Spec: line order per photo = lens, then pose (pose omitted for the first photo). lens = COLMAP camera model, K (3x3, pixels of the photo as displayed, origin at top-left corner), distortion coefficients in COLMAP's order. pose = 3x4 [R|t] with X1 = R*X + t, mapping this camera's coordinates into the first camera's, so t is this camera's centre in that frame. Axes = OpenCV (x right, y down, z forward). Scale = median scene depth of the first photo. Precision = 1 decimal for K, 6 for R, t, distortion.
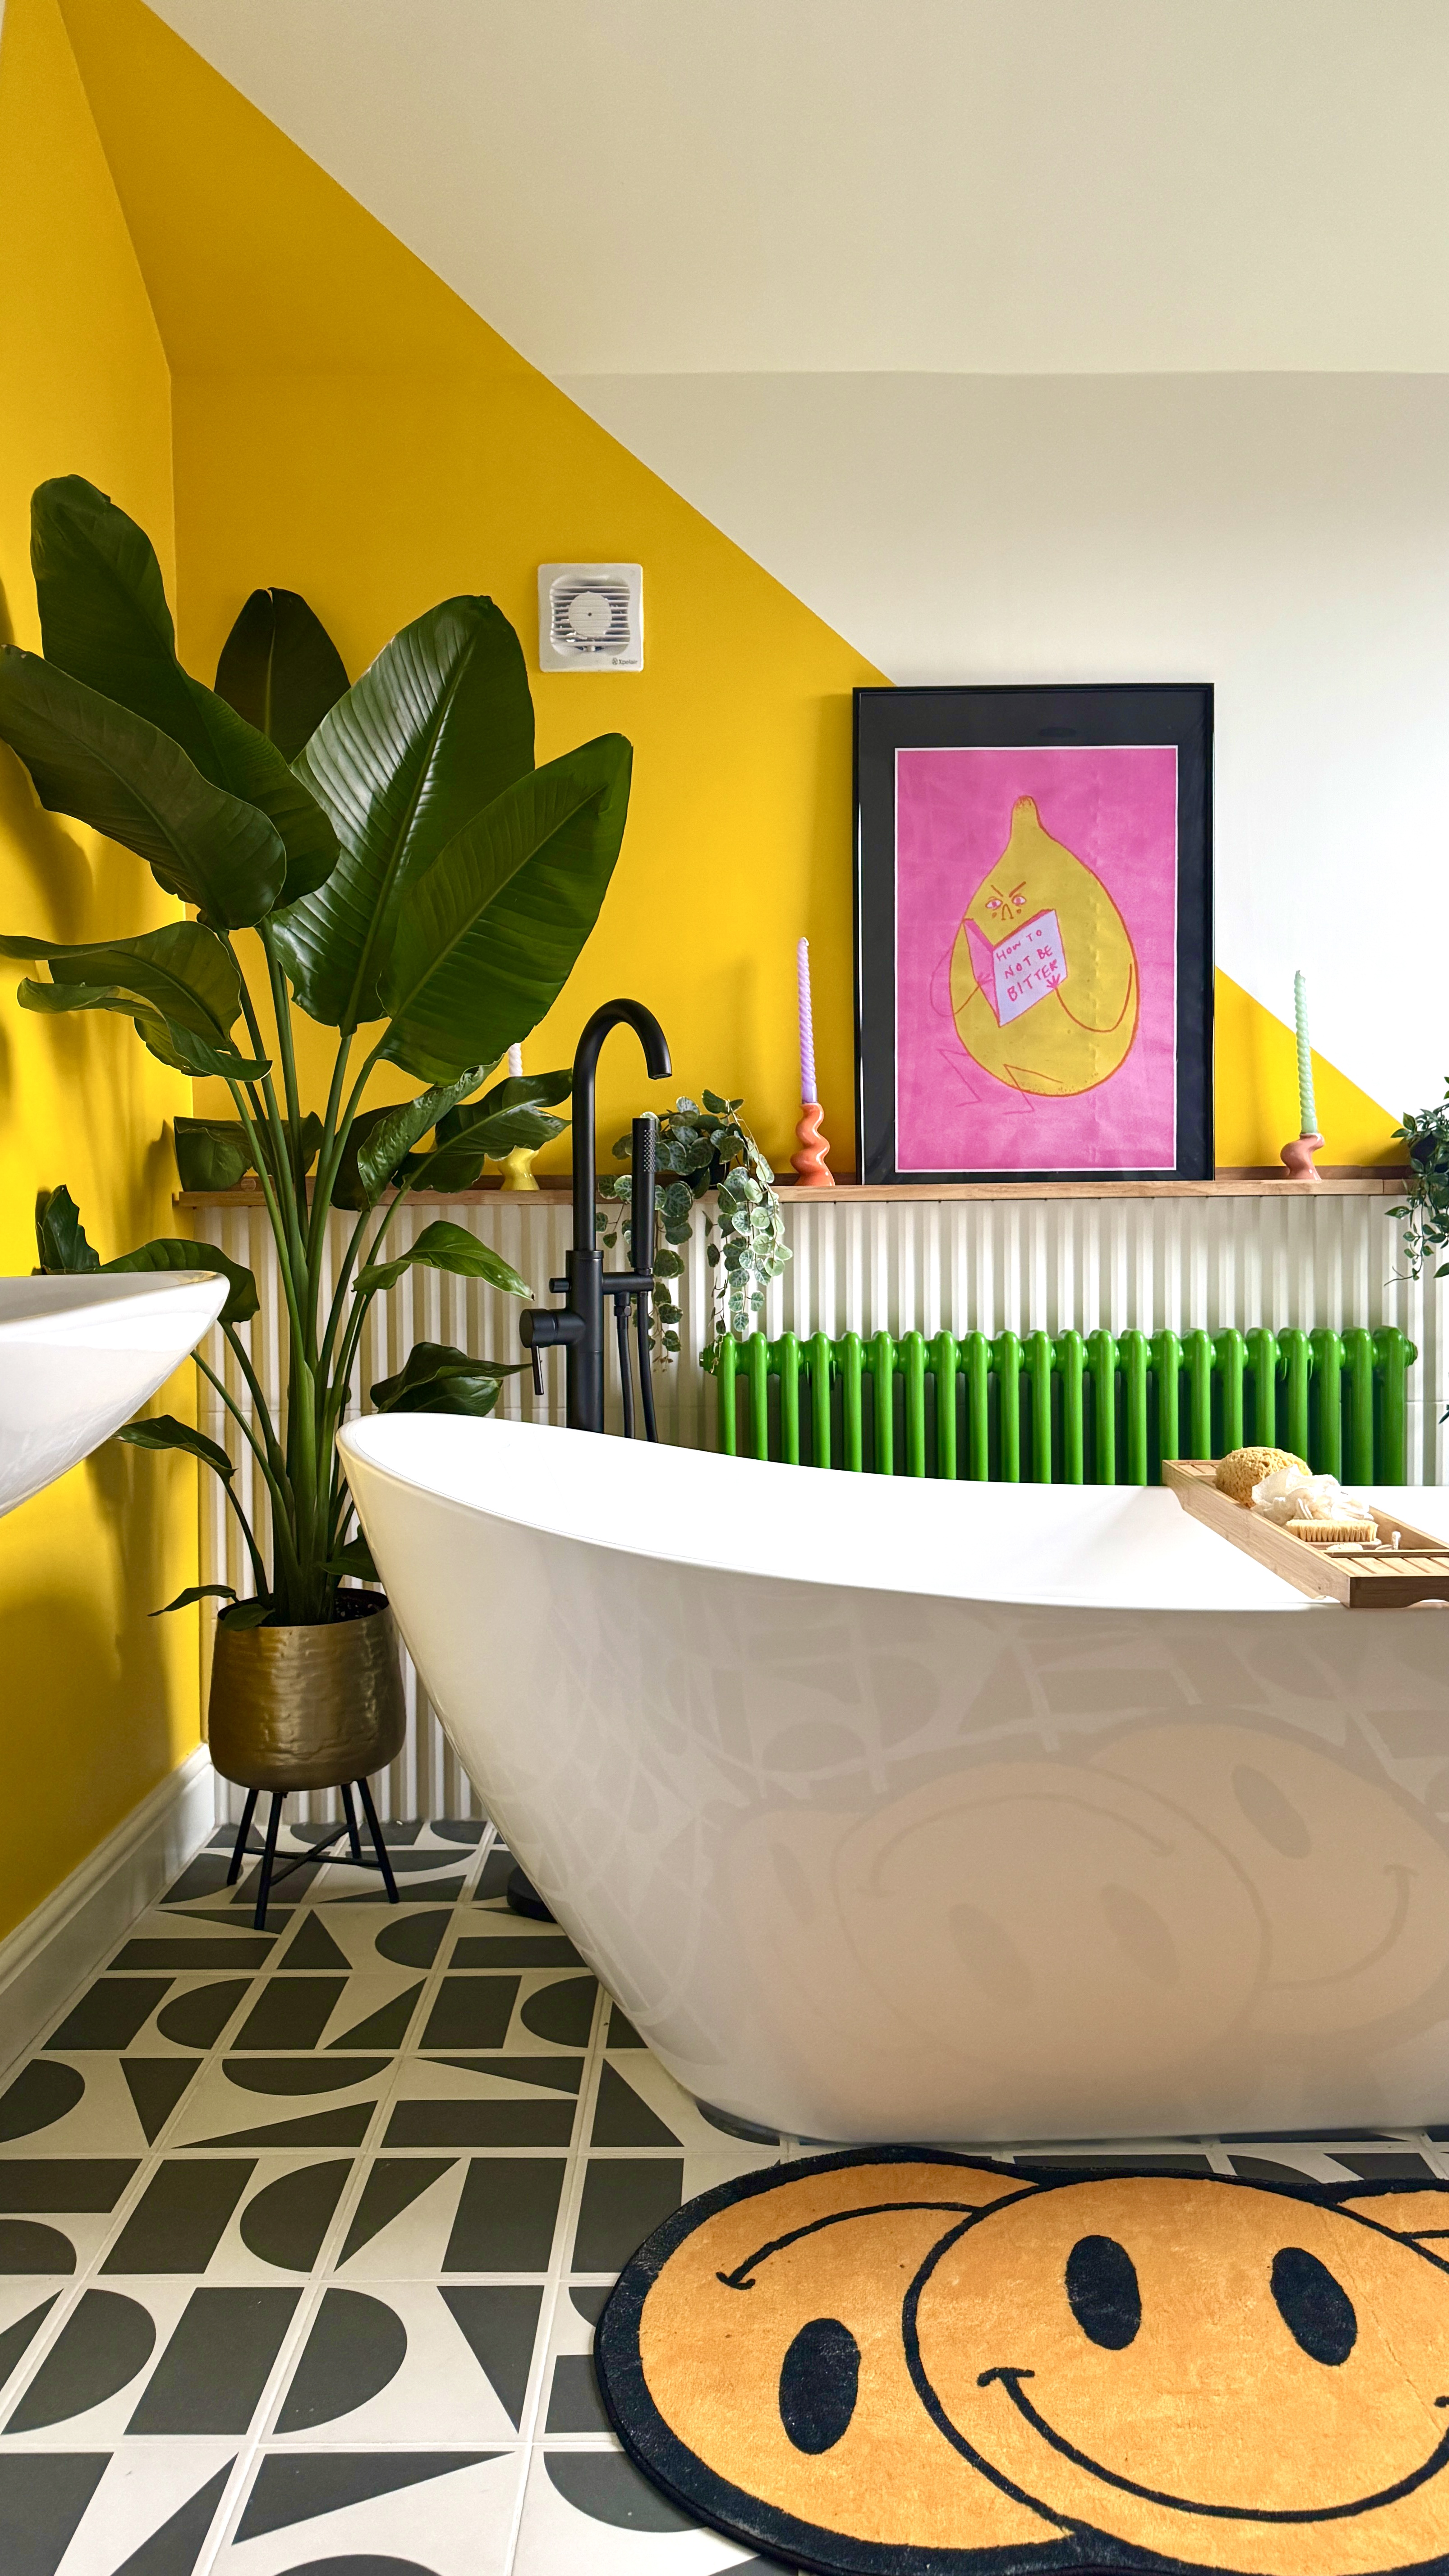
lens RADIAL K [[1840.4, 0, 724.5], [0, 1840.4, 1288.0], [0, 0, 1]] dist [0.040469, -0.124408]
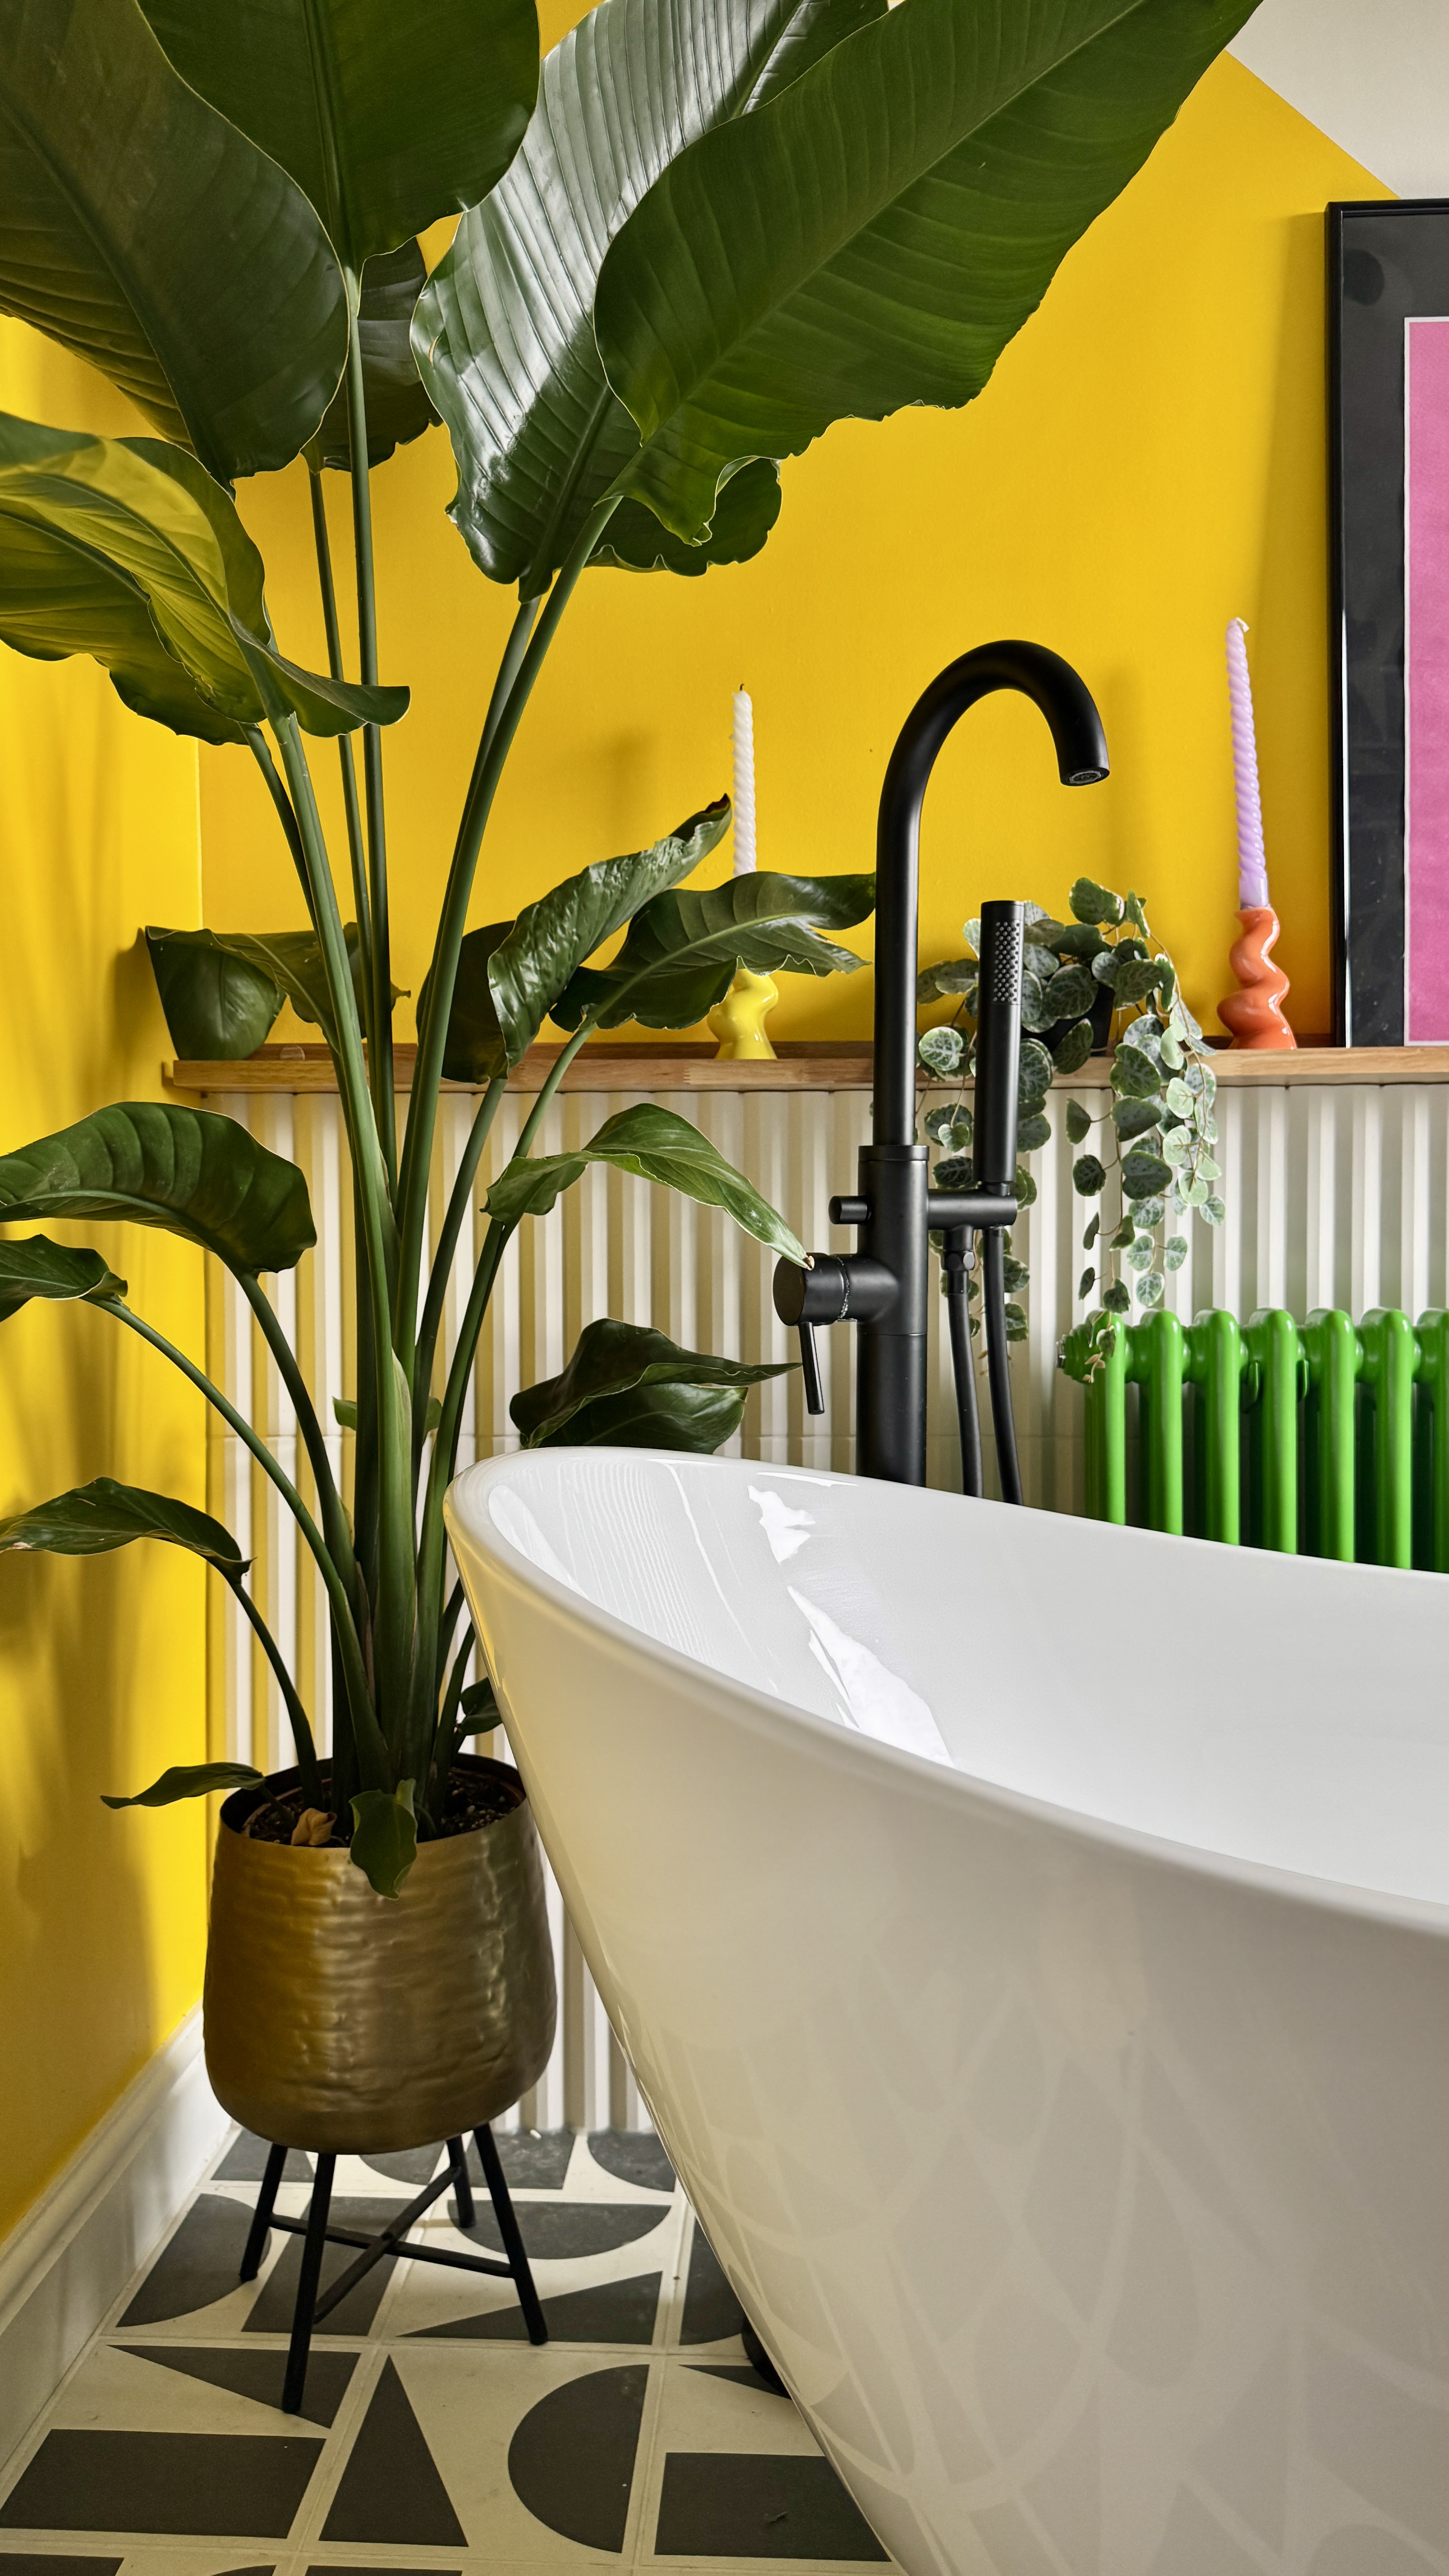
lens RADIAL K [[1858.1, 0, 682.6], [0, 1858.1, 1202.1], [0, 0, 1]] dist [0.000705, -0.001023]
pose [[0.997889, 0.001362, -0.064924, -0.100850], [-0.004242, 0.999012, -0.044246, 0.018904], [0.064799, 0.044428, 0.996909, 0.439135]]
